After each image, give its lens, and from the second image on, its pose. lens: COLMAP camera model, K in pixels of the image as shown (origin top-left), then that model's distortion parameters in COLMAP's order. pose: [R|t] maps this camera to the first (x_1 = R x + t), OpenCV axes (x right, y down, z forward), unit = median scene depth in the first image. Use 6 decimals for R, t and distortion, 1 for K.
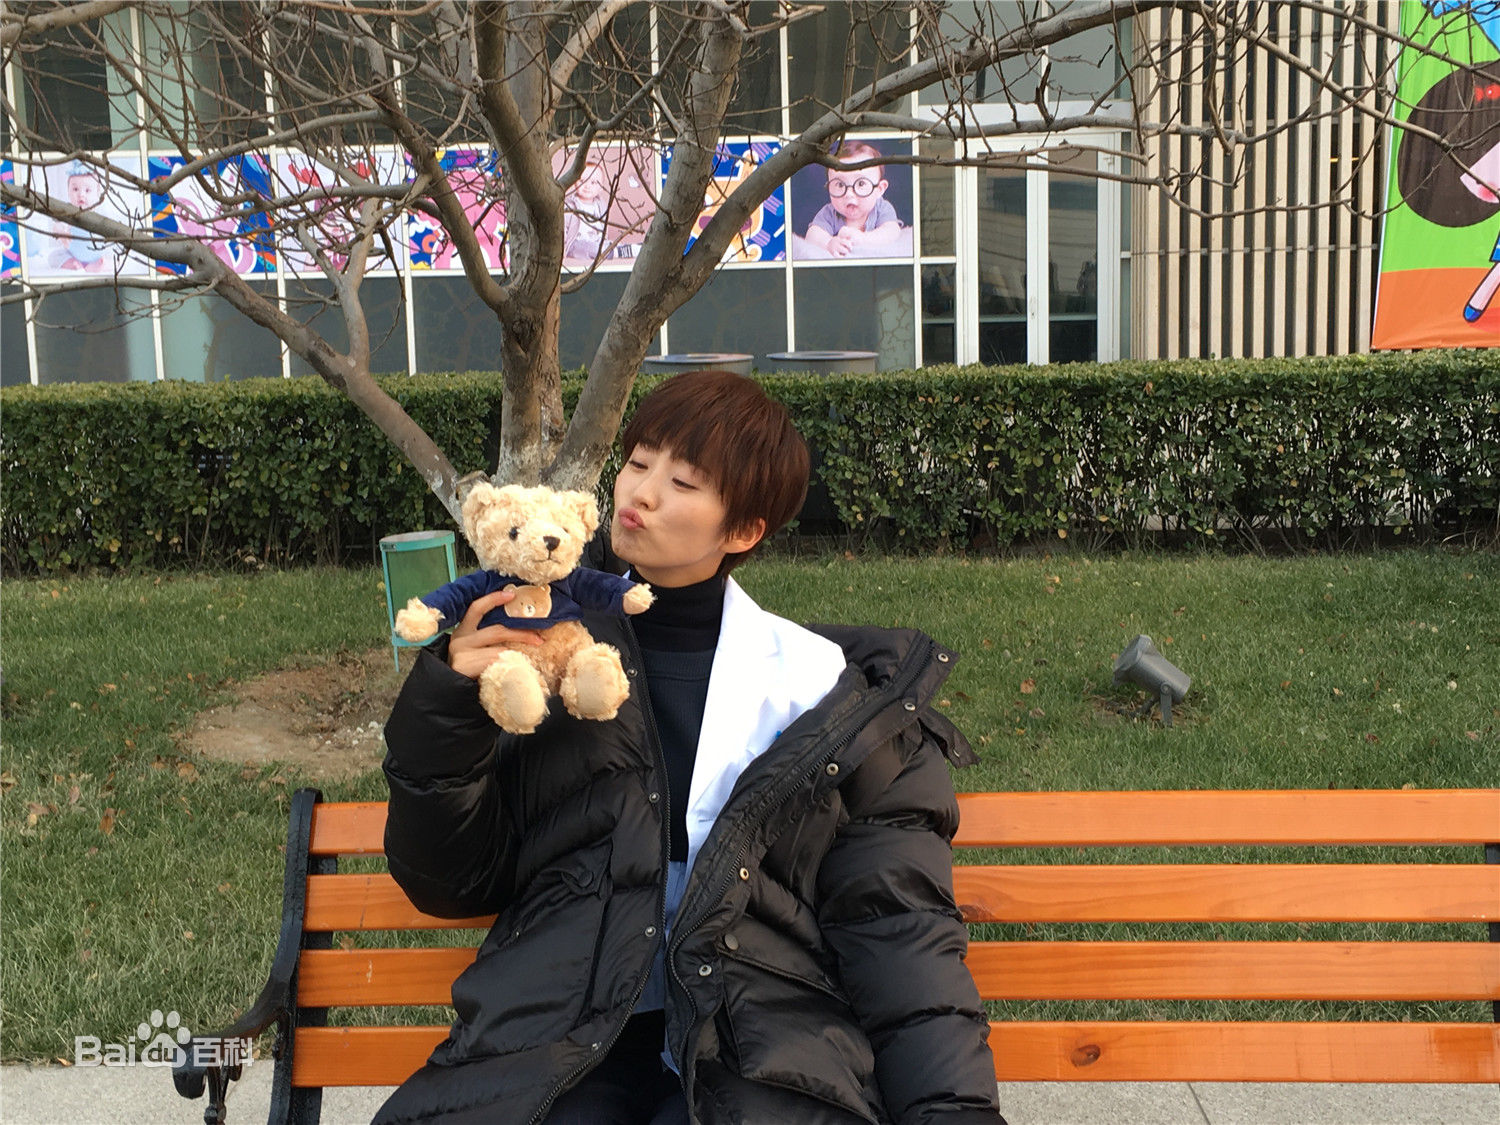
lens RADIAL K [[1925.4, 0, 751.0], [0, 1925.4, 561.8], [0, 0, 1]] dist [0.040461, 0.000000]
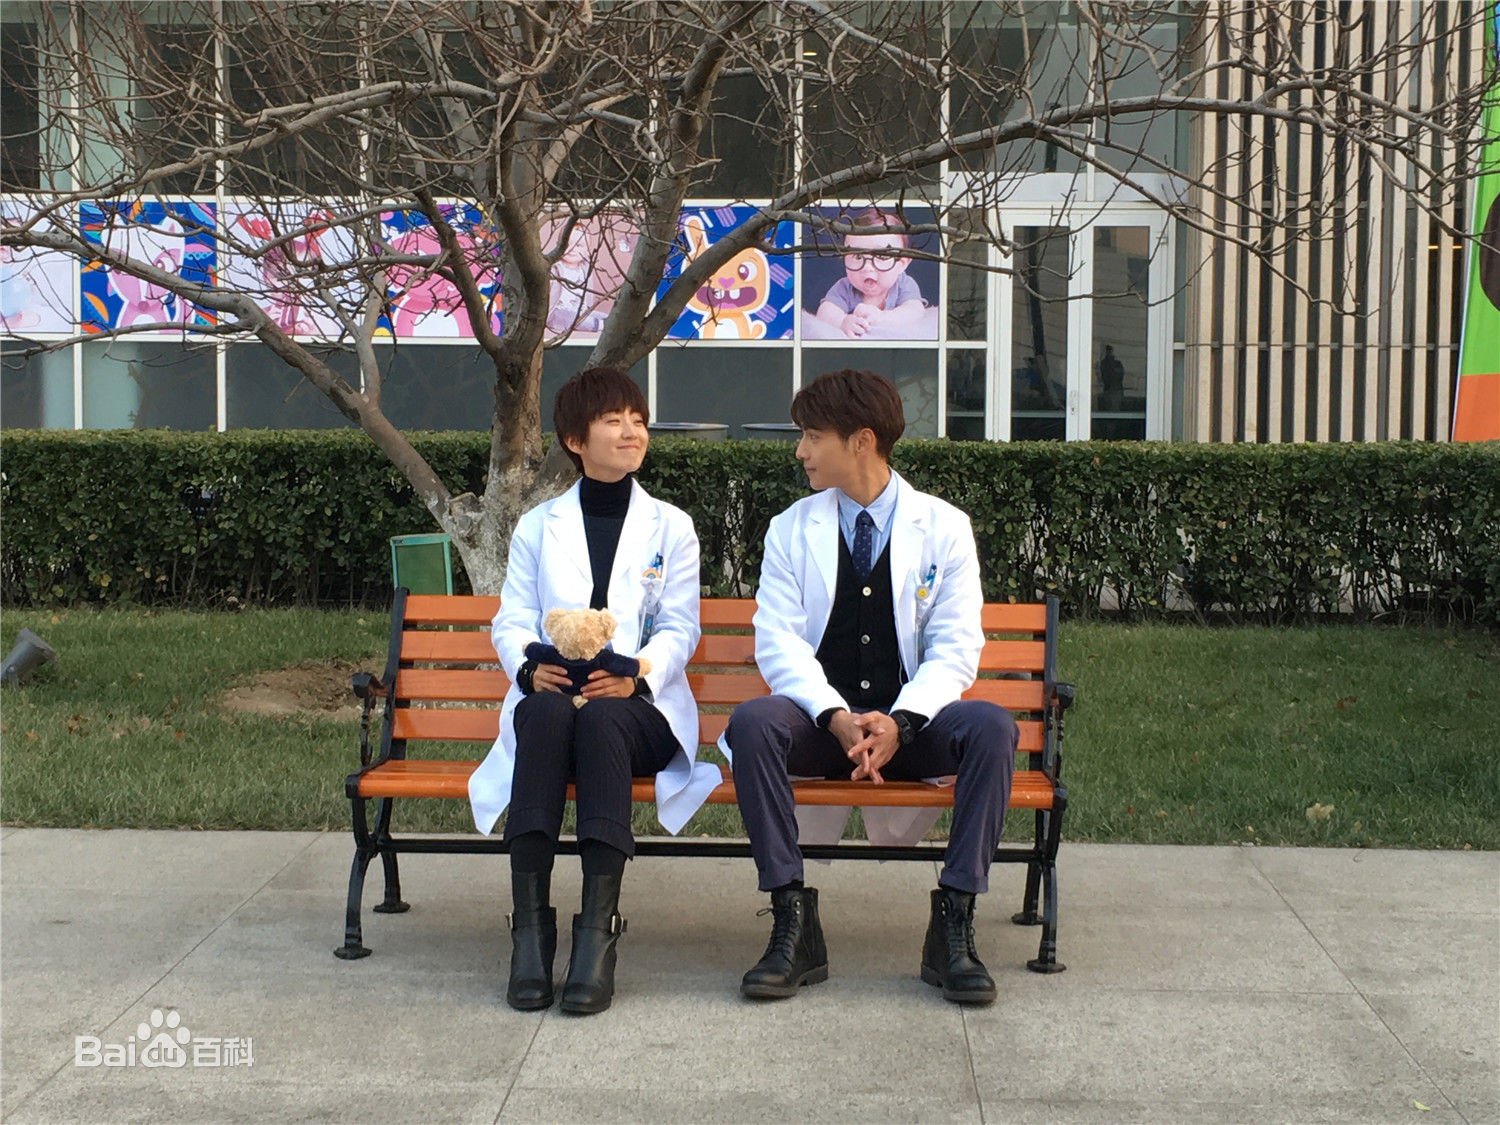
lens RADIAL K [[2621.5, 0, 749.5], [0, 2621.5, 562.8], [0, 0, 1]] dist [0.017817, 0.000000]
pose [[0.999328, 0.034327, -0.012820, 0.036963], [-0.035171, 0.996730, -0.072754, 0.073688], [0.010281, 0.073156, 0.997268, -0.415859]]
